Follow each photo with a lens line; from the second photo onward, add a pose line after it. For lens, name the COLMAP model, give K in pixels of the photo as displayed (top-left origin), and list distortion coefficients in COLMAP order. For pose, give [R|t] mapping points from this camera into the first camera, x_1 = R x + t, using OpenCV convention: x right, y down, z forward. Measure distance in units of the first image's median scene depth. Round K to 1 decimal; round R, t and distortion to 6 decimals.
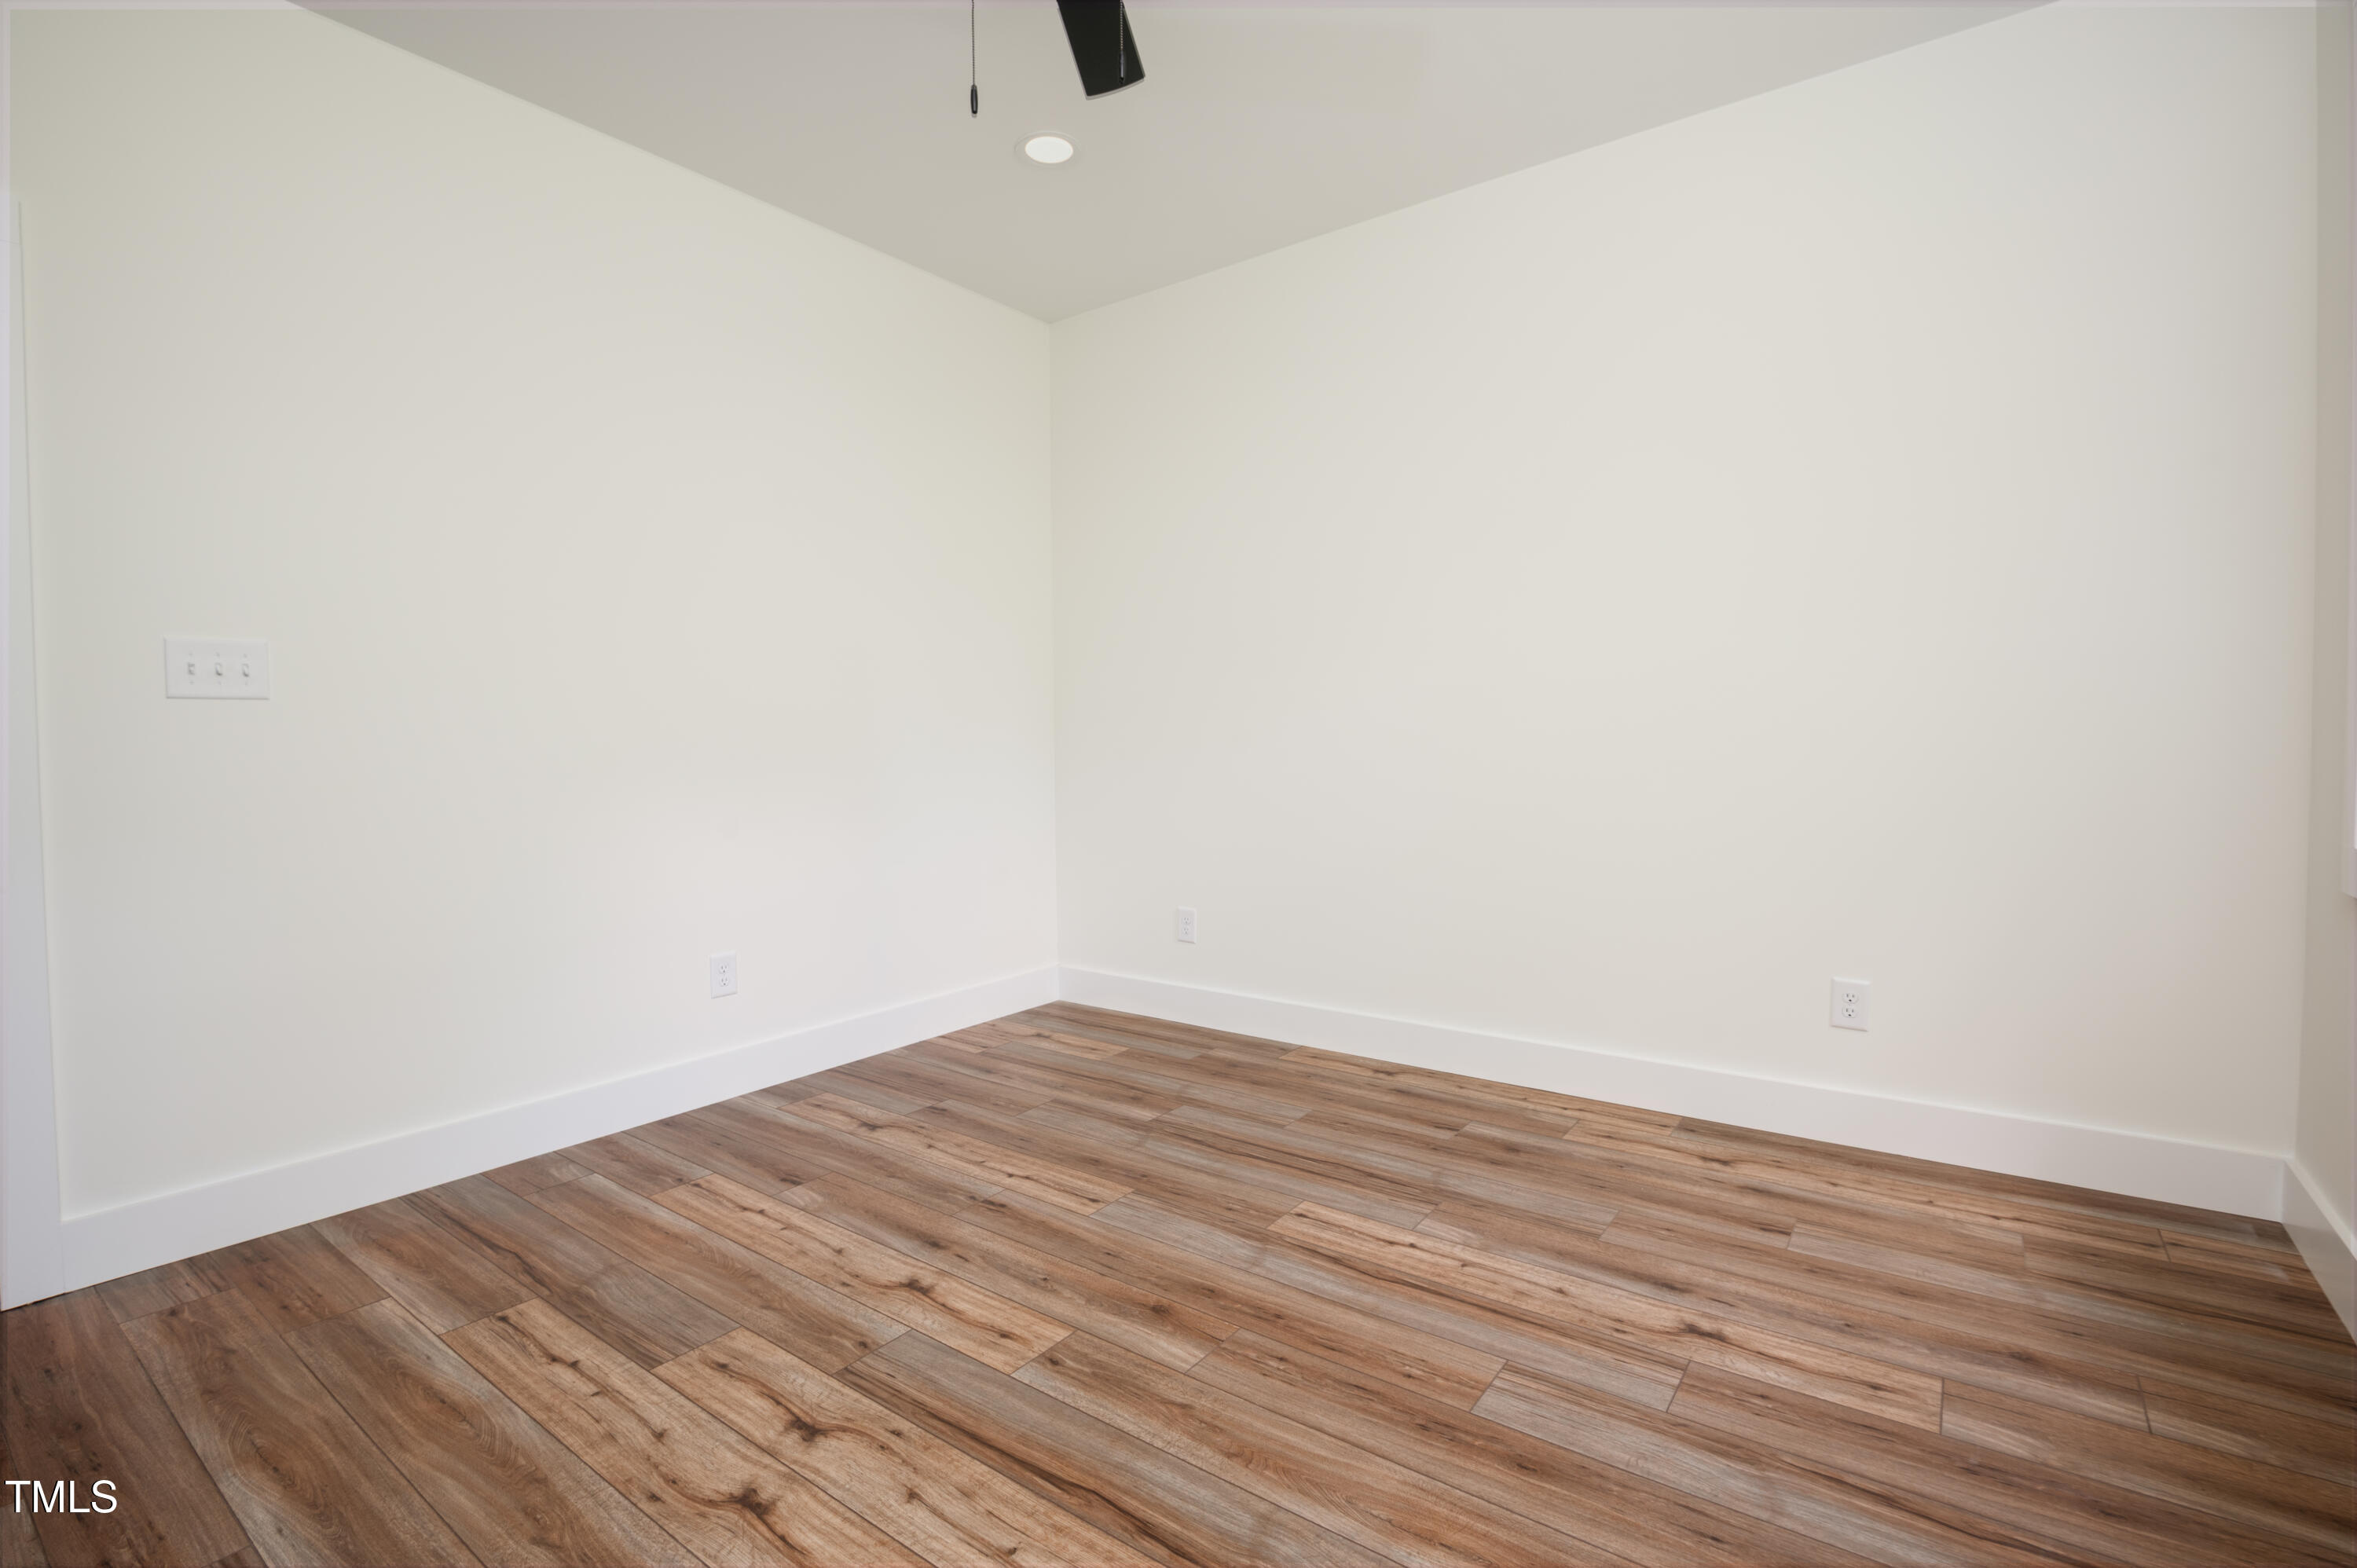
lens RADIAL K [[1146.0, 0, 1178.5], [0, 1146.0, 784.0], [0, 0, 1]] dist [-0.000529, -0.014061]
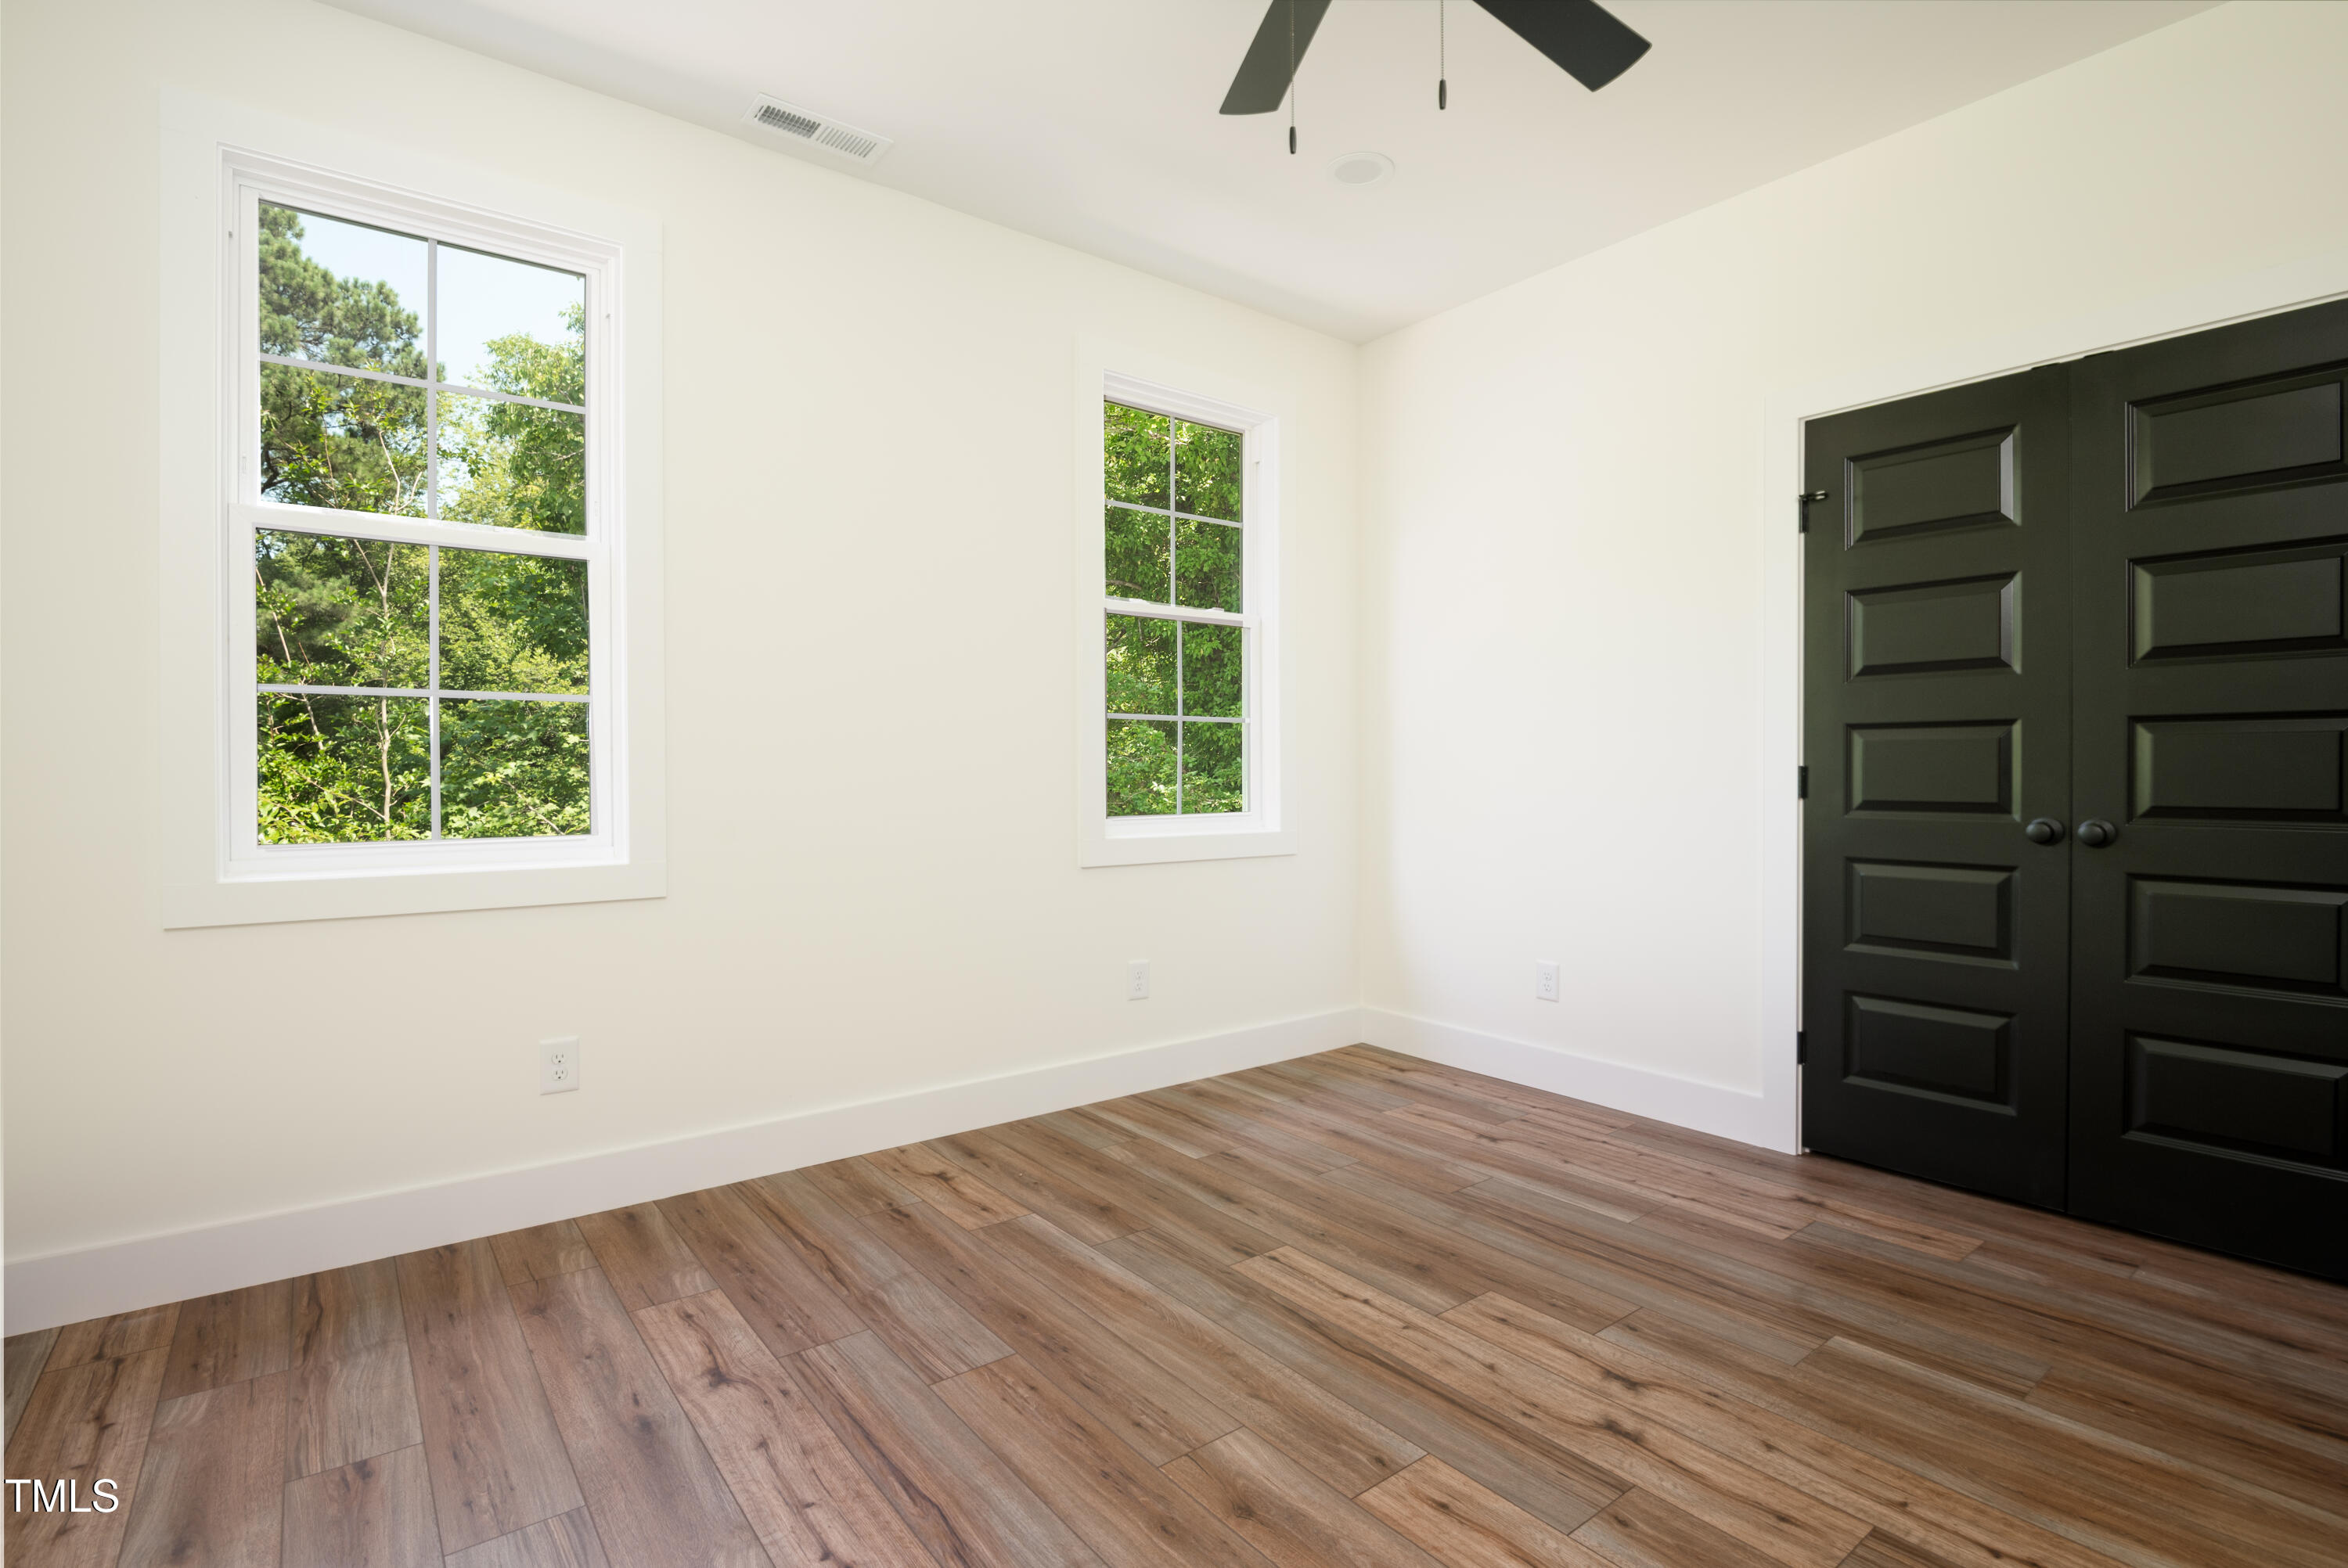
lens RADIAL K [[1141.6, 0, 1174.0], [0, 1141.6, 784.0], [0, 0, 1]] dist [-0.000529, -0.014061]
pose [[-0.963397, 0.010284, 0.267882, -0.166637], [0.024756, 0.998407, 0.050704, -0.063575], [-0.266933, 0.055480, -0.962117, 1.578920]]
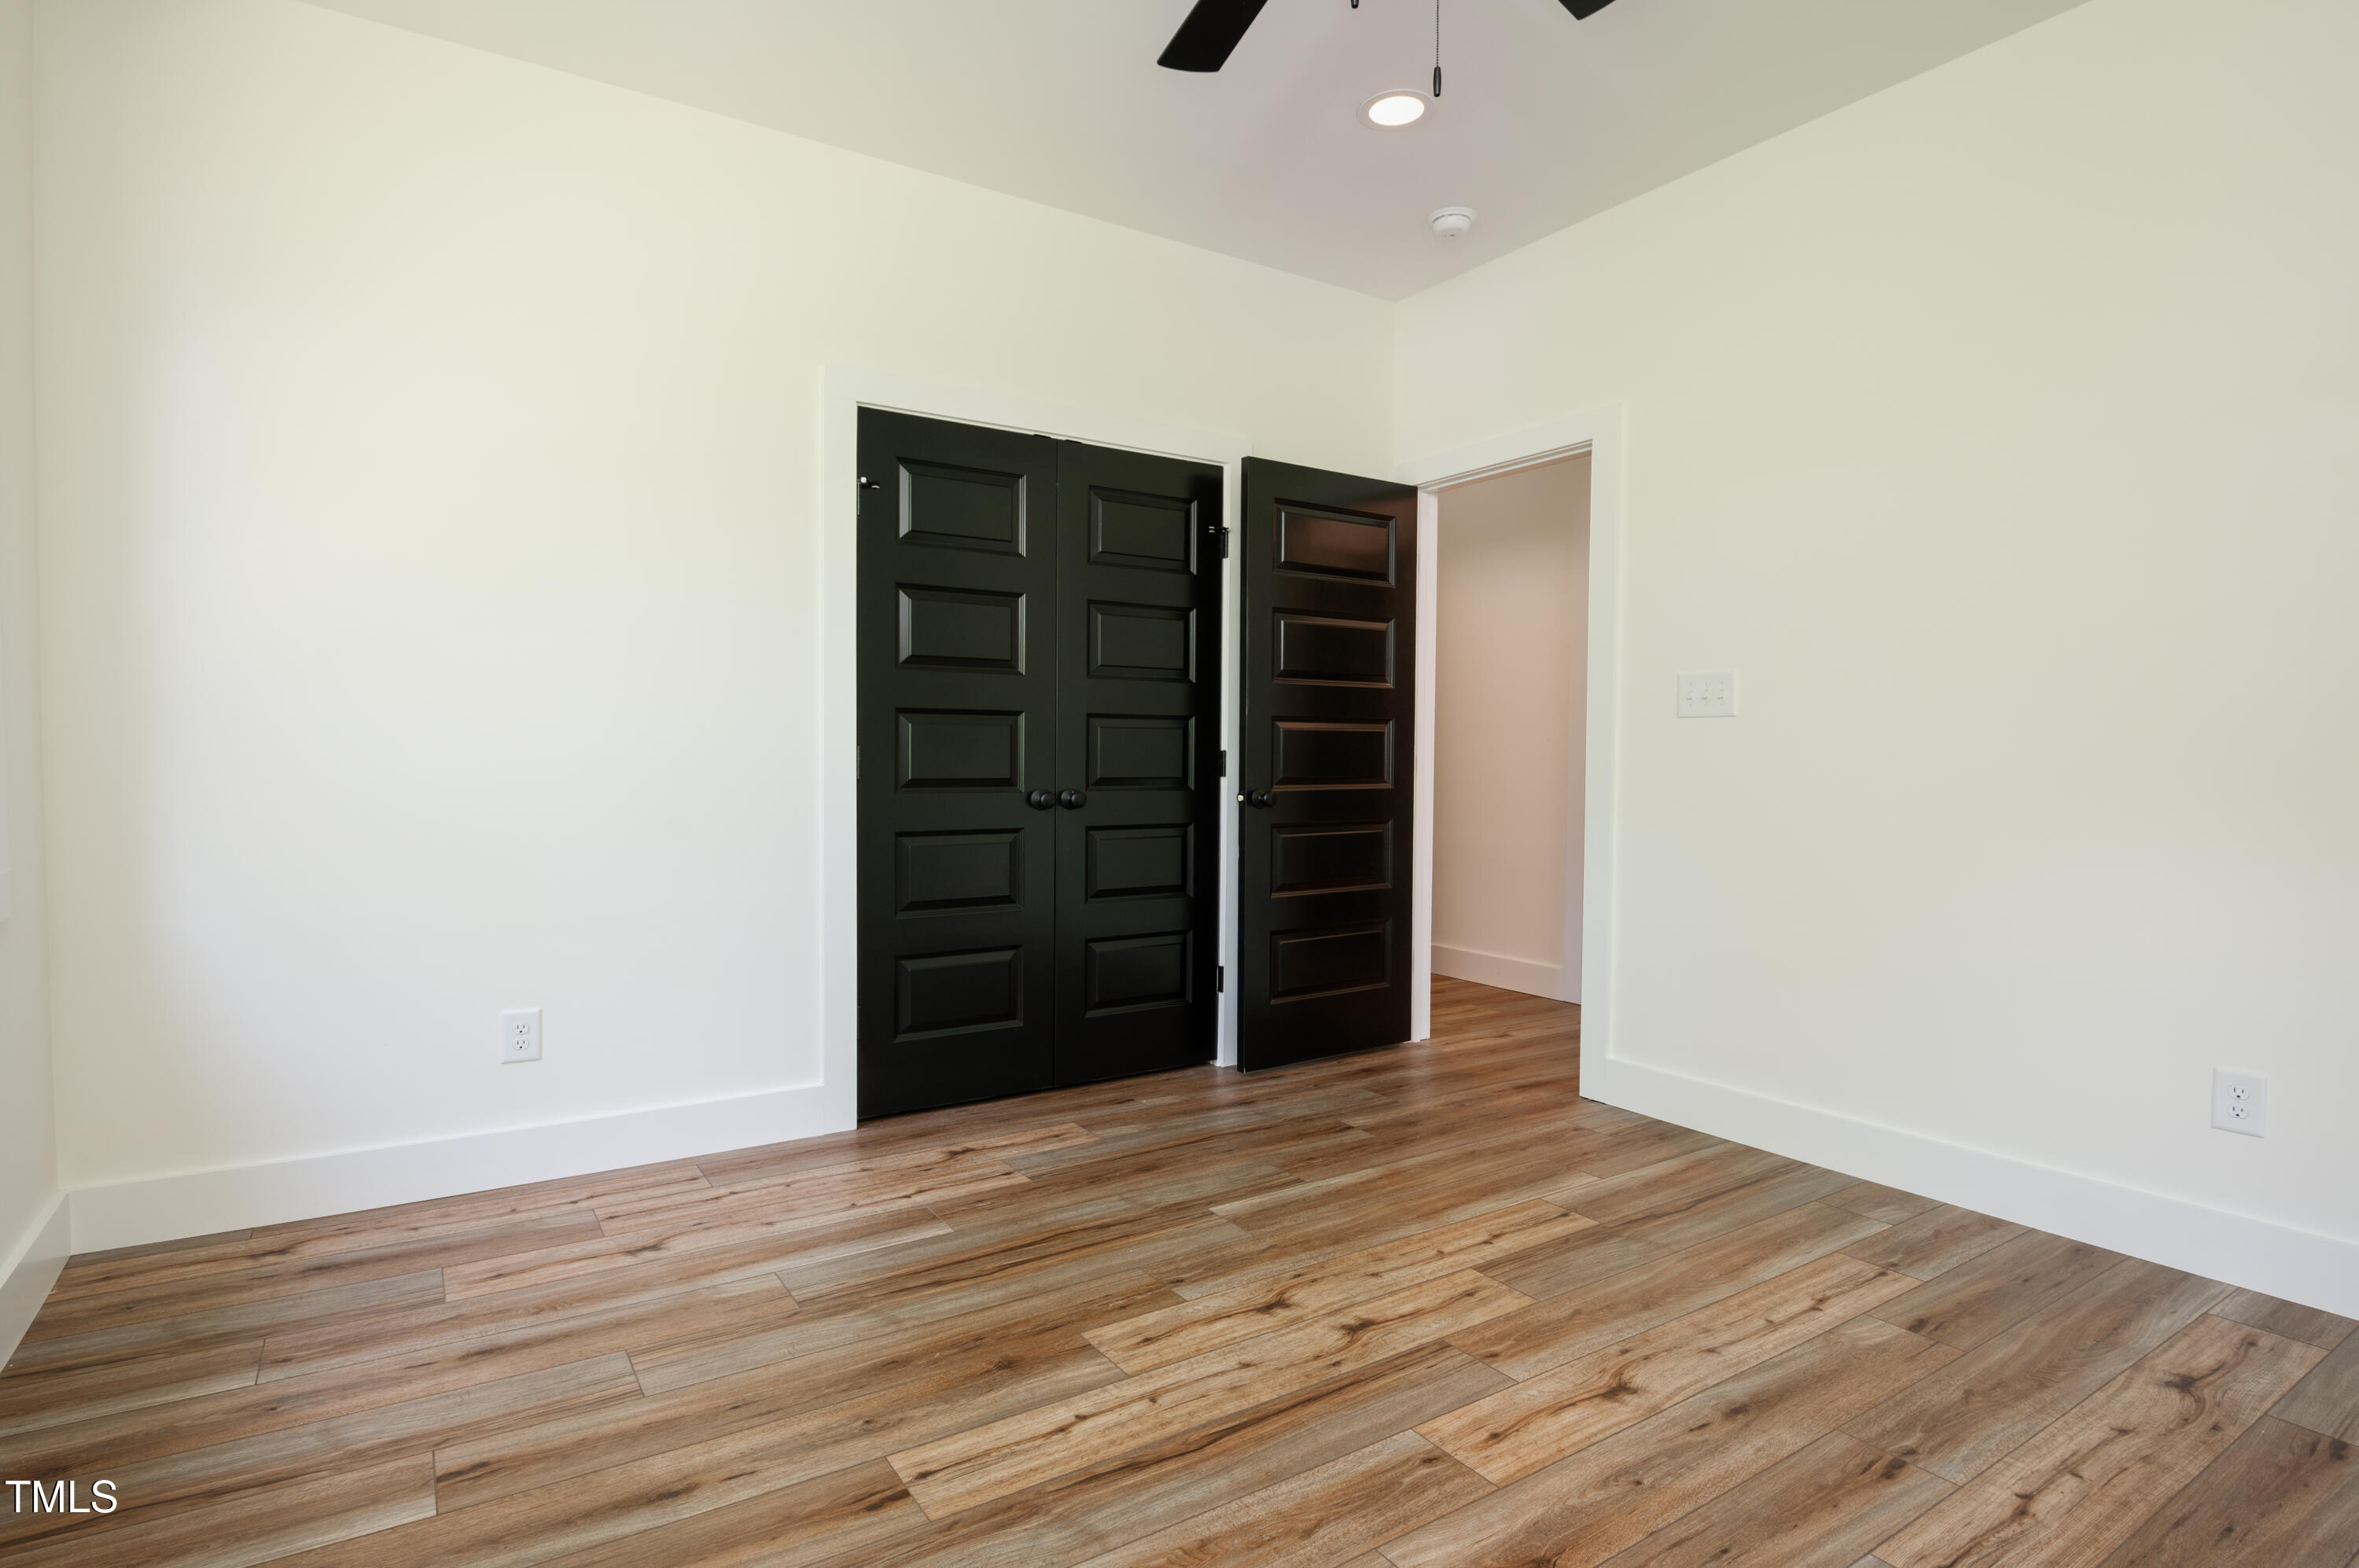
lens RADIAL K [[1147.1, 0, 1179.5], [0, 1147.1, 784.0], [0, 0, 1]] dist [-0.000529, -0.014061]
pose [[-0.351082, 0.036066, -0.935650, 0.643322], [-0.042976, 0.997584, 0.054579, -0.045218], [0.935358, 0.059372, -0.348684, 0.923606]]
